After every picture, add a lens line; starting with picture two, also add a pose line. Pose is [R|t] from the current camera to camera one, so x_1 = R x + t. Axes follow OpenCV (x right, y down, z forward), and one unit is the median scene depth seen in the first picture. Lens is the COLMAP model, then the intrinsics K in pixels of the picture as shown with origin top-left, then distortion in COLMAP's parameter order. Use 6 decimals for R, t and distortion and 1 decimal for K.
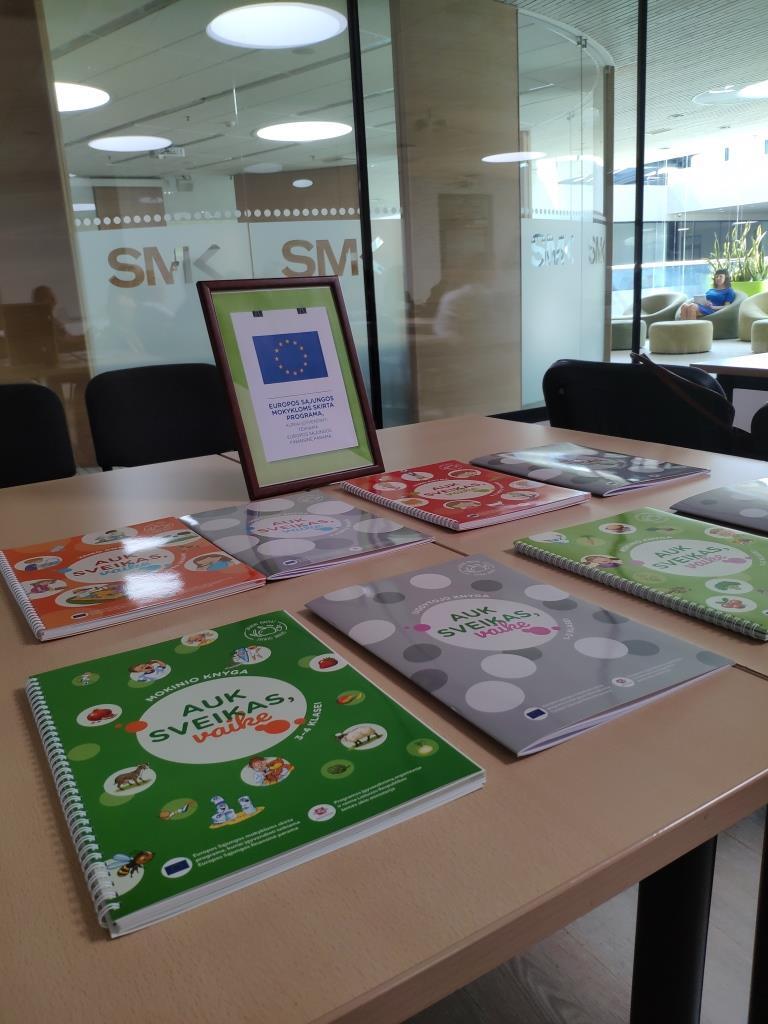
lens RADIAL K [[782.4, 0, 384.0], [0, 782.4, 512.0], [0, 0, 1]] dist [0.026503, -0.003265]
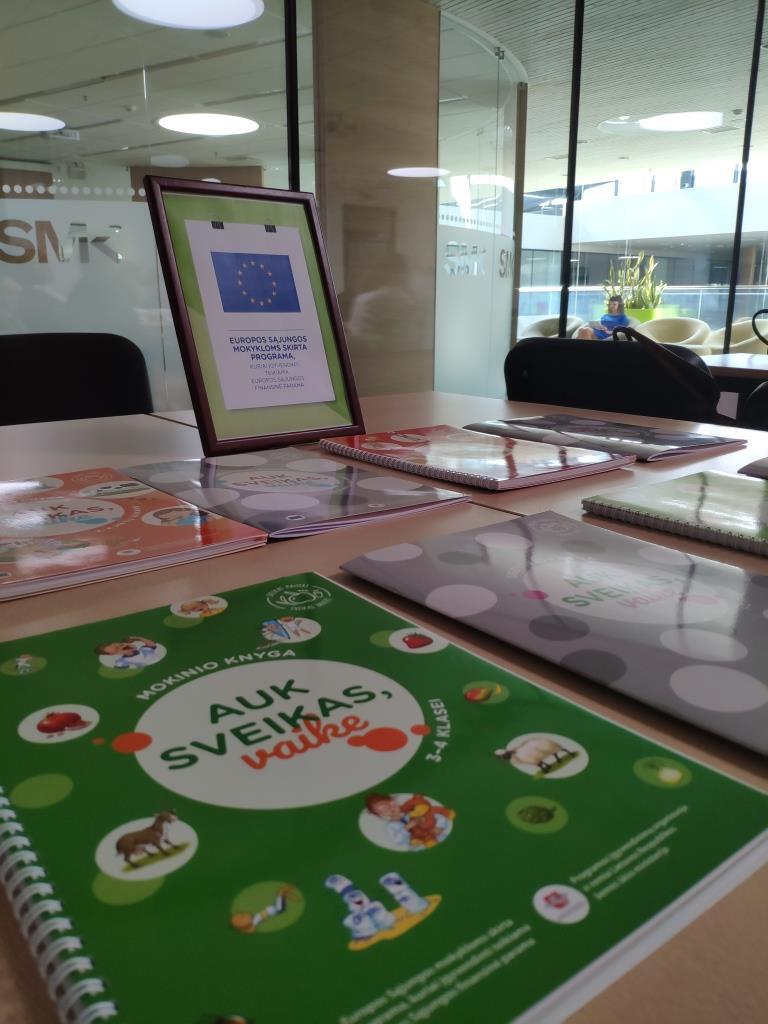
lens RADIAL K [[800.8, 0, 384.0], [0, 800.8, 512.0], [0, 0, 1]] dist [-0.000086, -0.004147]
pose [[0.991244, 0.020630, 0.130422, -0.171578], [-0.018068, 0.999621, -0.020793, 0.094434], [-0.130802, 0.018254, 0.991240, 0.327791]]
